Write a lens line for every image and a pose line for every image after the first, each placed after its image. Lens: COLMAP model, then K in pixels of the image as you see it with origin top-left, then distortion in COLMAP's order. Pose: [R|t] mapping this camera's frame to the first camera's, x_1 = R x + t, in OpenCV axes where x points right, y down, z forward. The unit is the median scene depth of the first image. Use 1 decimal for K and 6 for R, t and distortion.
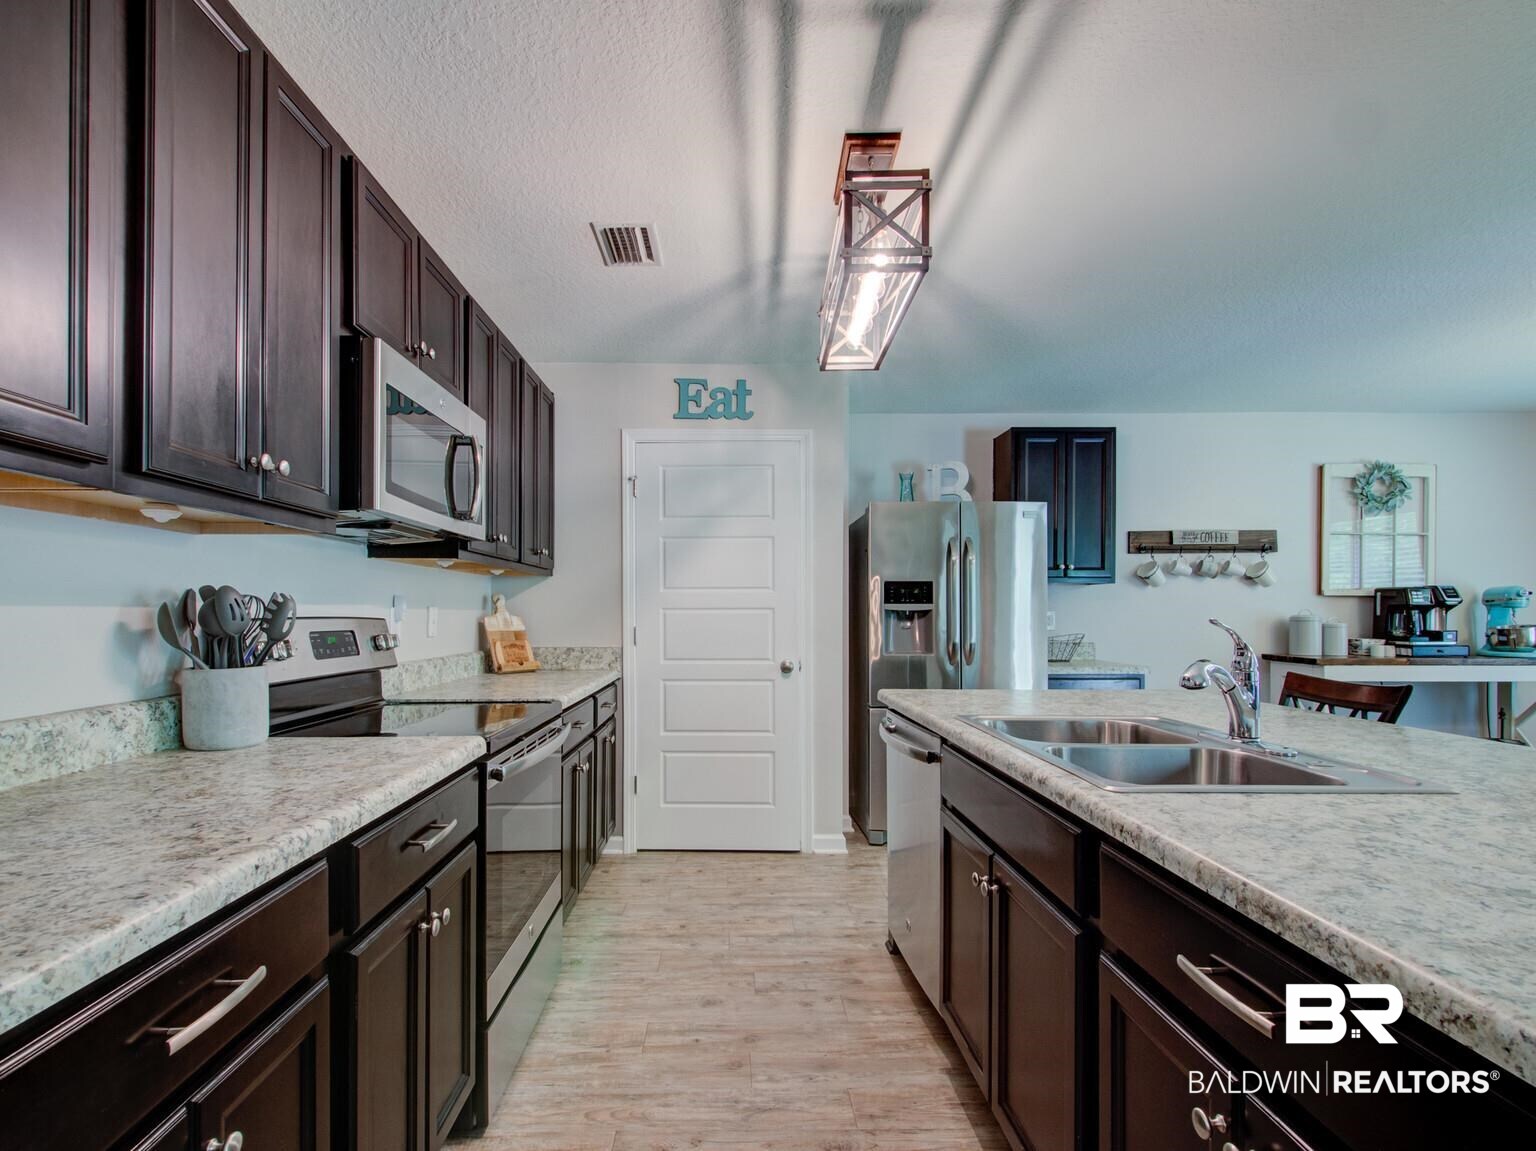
lens RADIAL K [[743.8, 0, 726.9], [0, 743.8, 607.2], [0, 0, 1]] dist [0.002010, -0.000275]
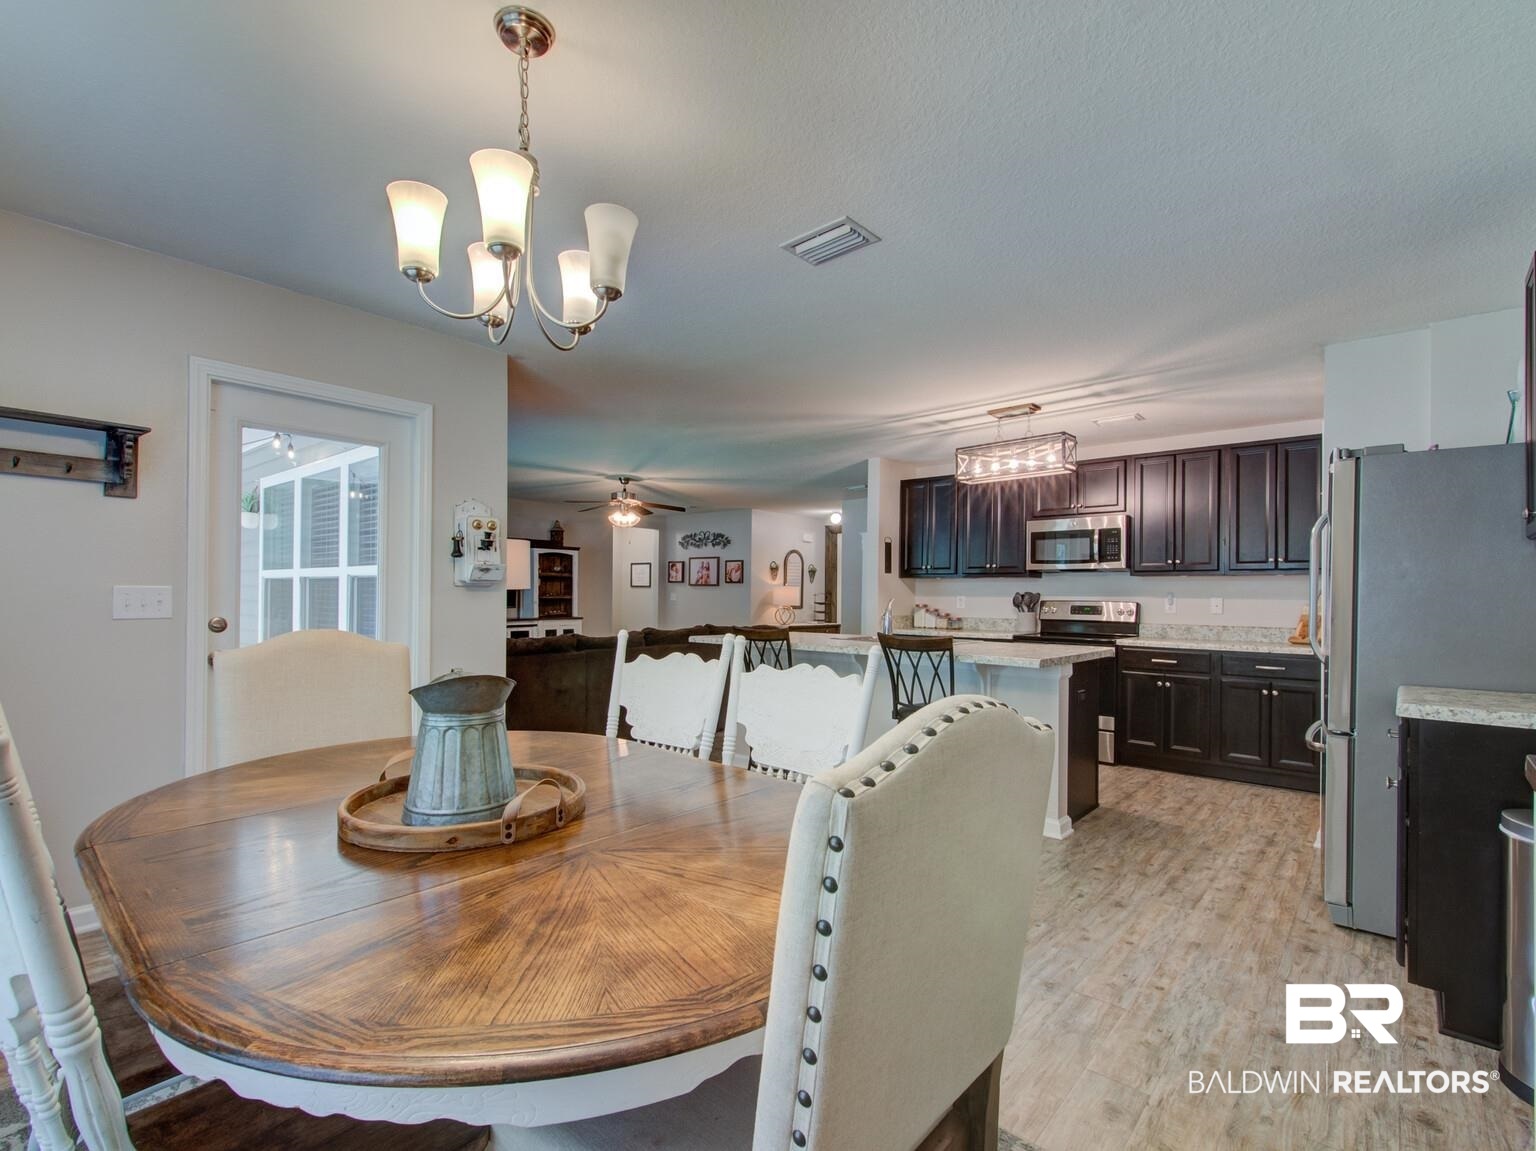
lens RADIAL K [[724.9, 0, 769.9], [0, 724.9, 592.1], [0, 0, 1]] dist [0.002577, -0.000822]
pose [[-0.645015, -0.014438, -0.764033, 1.118955], [-0.009237, 0.999896, -0.011098, 0.010685], [0.764114, -0.000101, -0.645082, 0.876141]]
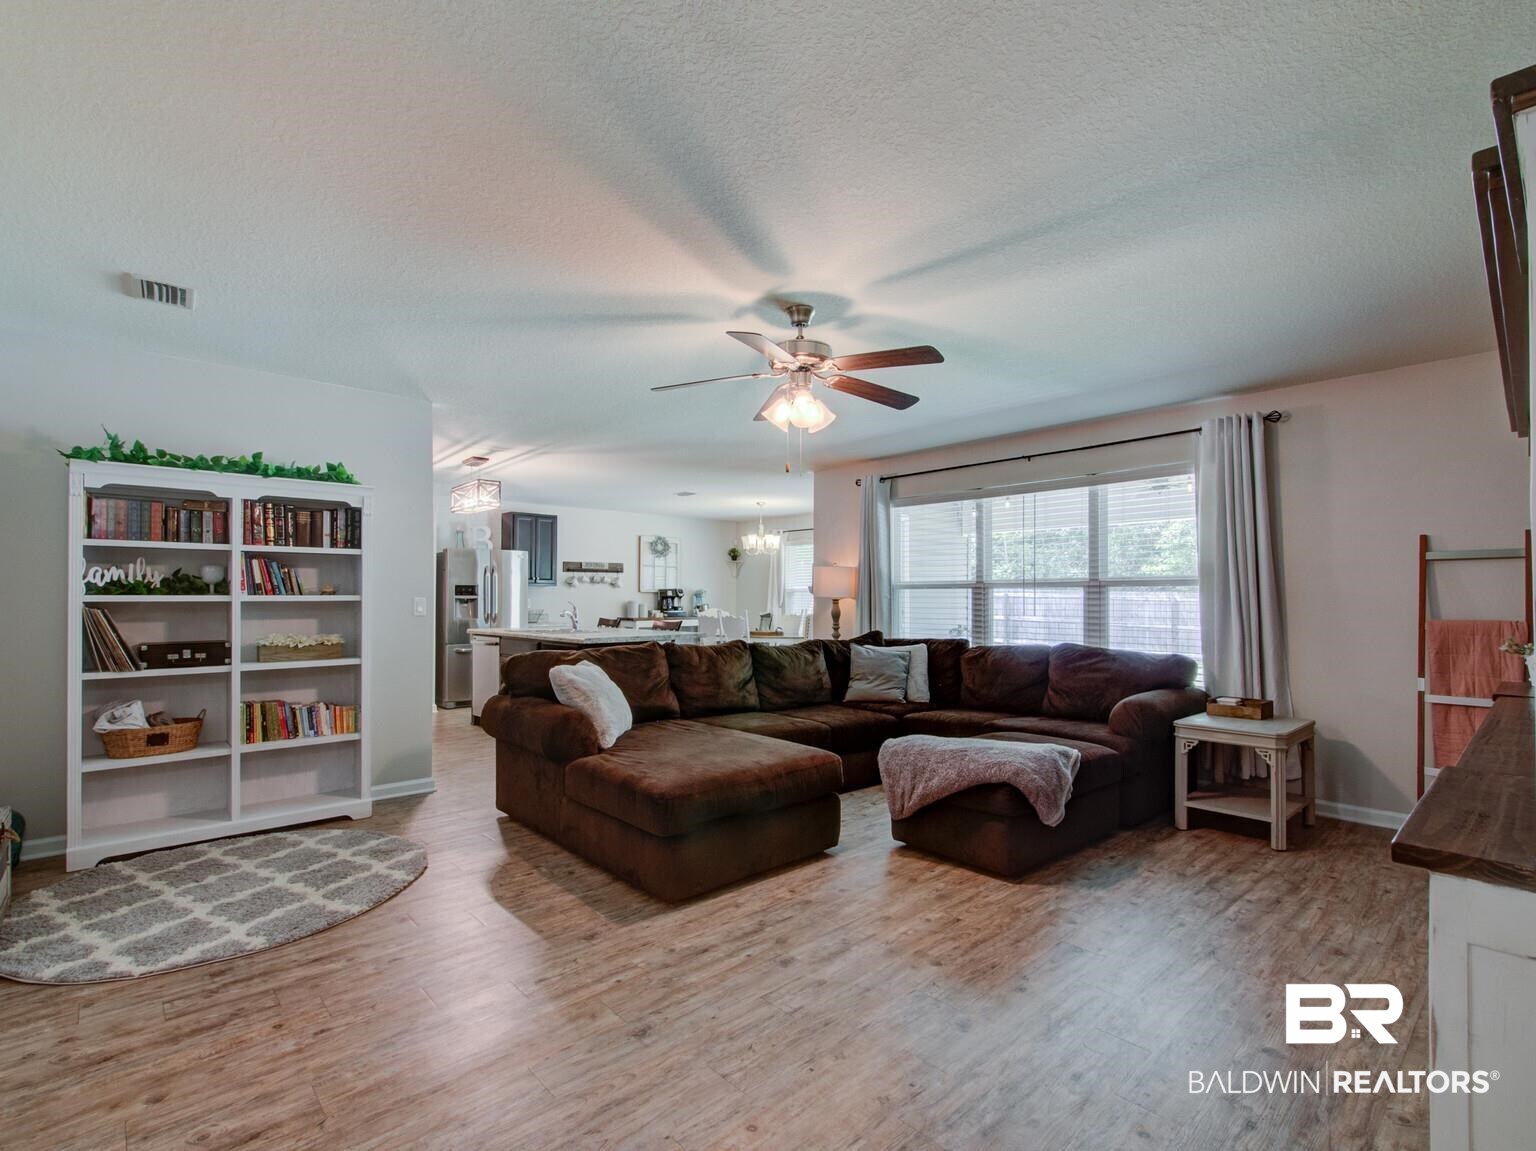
lens RADIAL K [[729.8, 0, 771.6], [0, 729.8, 597.5], [0, 0, 1]] dist [0.005584, -0.000053]
pose [[0.730285, 0.000086, 0.683143, -0.485582], [-0.002741, 0.999992, 0.002804, -0.006200], [-0.683137, -0.003920, 0.730280, -1.002855]]
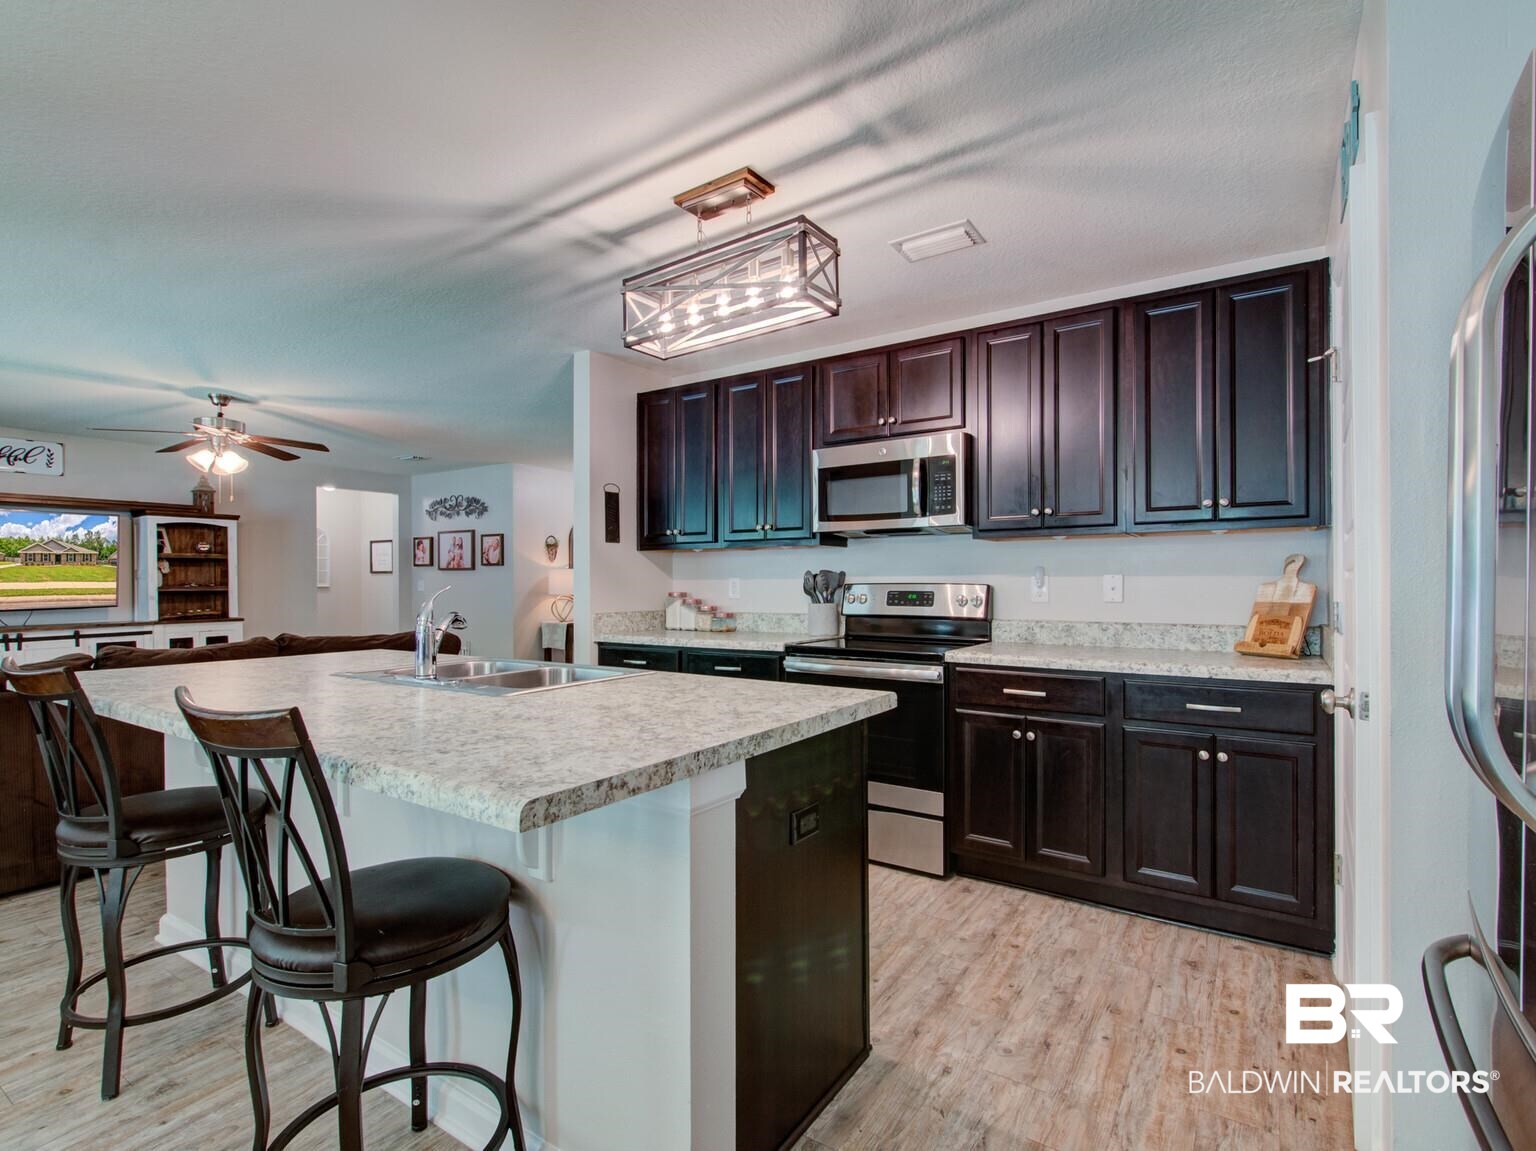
lens RADIAL K [[746.8, 0, 775.5], [0, 746.8, 581.0], [0, 0, 1]] dist [0.010550, -0.000350]
pose [[-0.540292, -0.001598, -0.841476, 0.514848], [0.006853, 0.999957, -0.006299, 0.008404], [0.841450, -0.009170, -0.540258, 0.783631]]
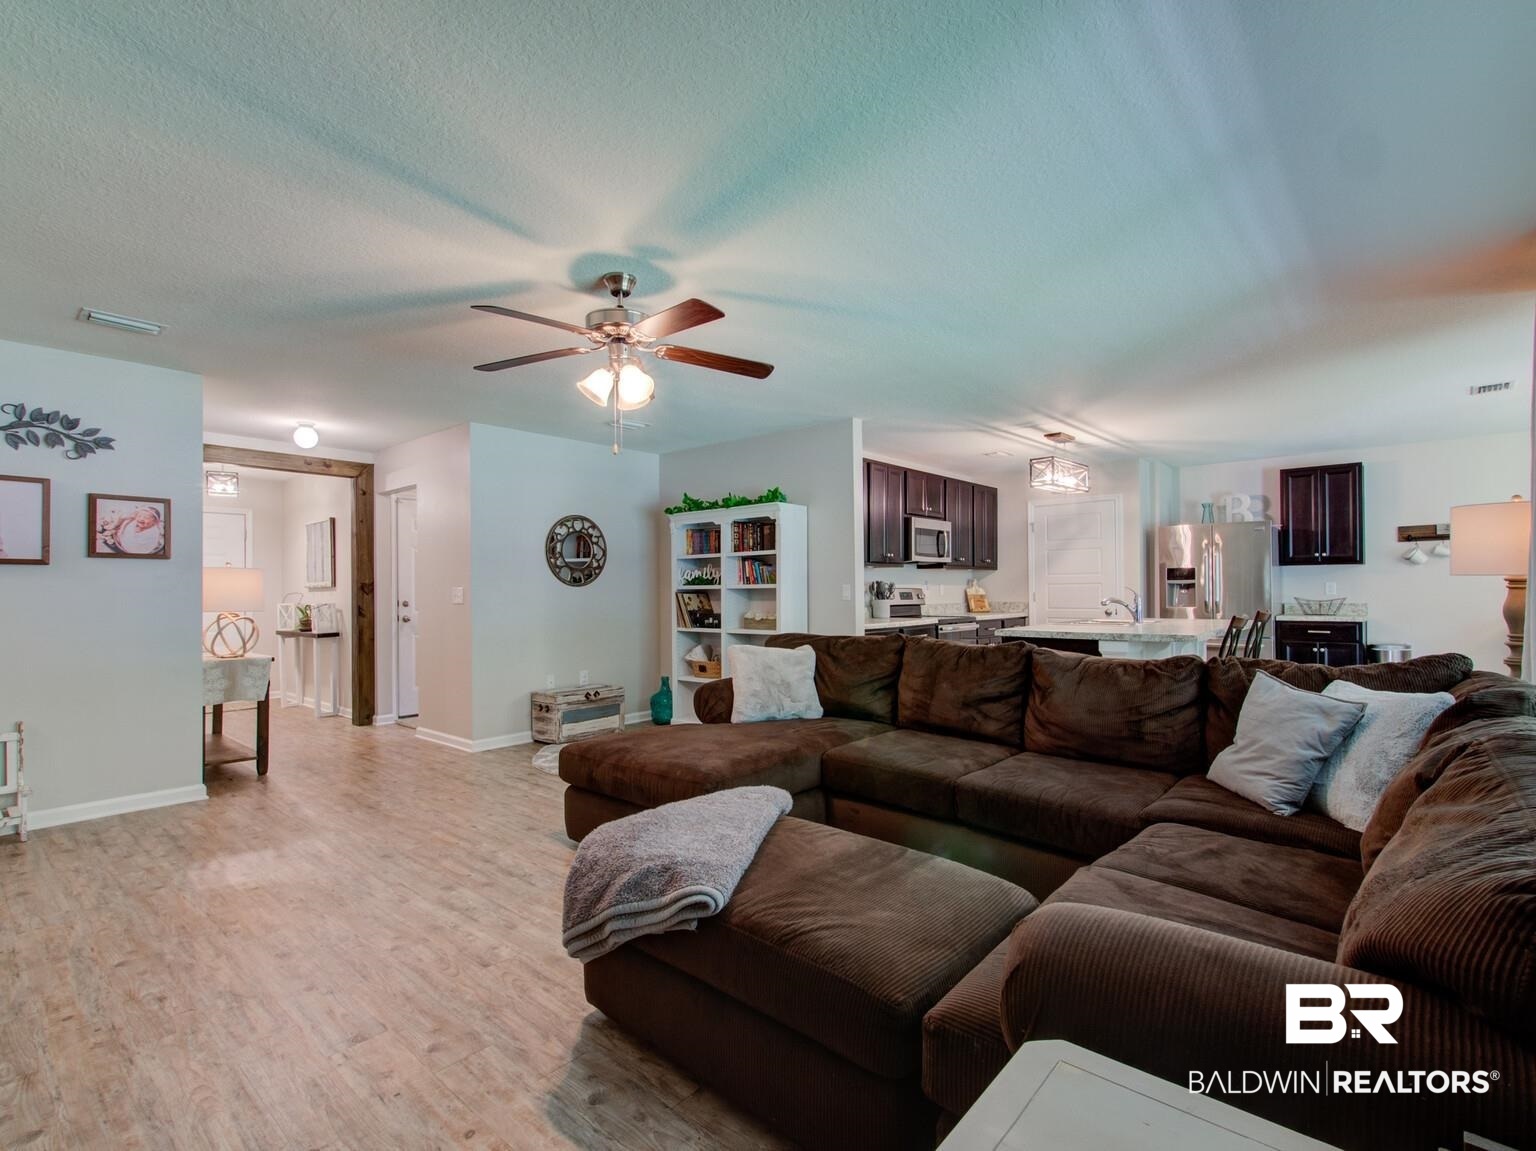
lens RADIAL K [[724.9, 0, 769.9], [0, 724.9, 592.1], [0, 0, 1]] dist [0.002577, -0.000822]
pose [[0.766270, -0.003821, -0.642508, 0.537238], [0.012173, 0.999889, 0.008572, -0.001985], [0.642404, -0.014390, 0.766231, -0.924834]]
